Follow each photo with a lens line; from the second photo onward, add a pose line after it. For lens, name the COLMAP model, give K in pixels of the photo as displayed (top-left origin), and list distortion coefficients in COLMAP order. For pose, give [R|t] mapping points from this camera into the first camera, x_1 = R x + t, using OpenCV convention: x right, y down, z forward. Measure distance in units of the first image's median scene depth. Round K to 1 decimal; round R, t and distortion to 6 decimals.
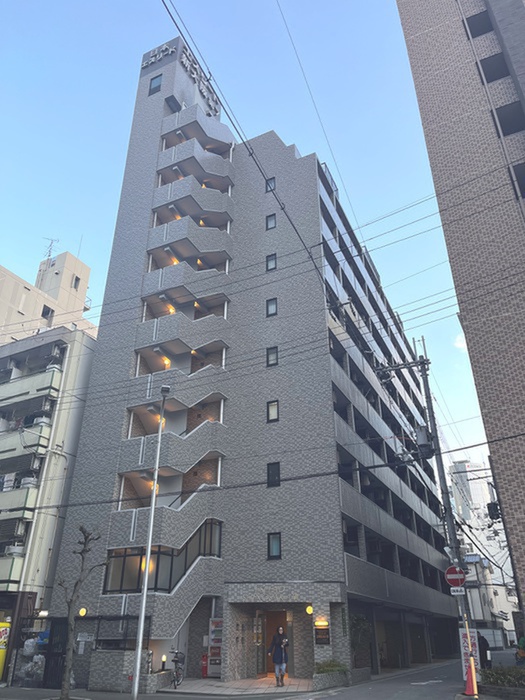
lens RADIAL K [[532.9, 0, 262.5], [0, 532.9, 350.0], [0, 0, 1]] dist [0.032539, -0.000429]
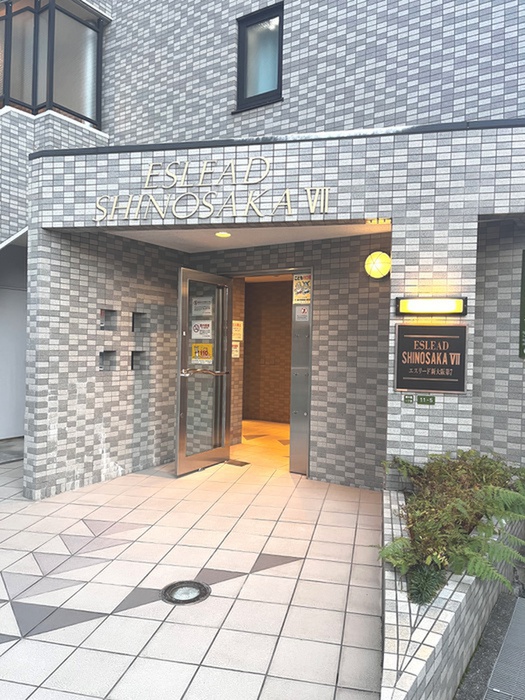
lens RADIAL K [[532.9, 0, 262.5], [0, 532.9, 350.0], [0, 0, 1]] dist [0.032539, -0.000429]
pose [[0.991651, 0.022045, -0.127053, 0.068156], [0.042623, 0.873864, 0.484298, 0.403956], [0.121704, -0.485670, 0.865629, 0.772220]]
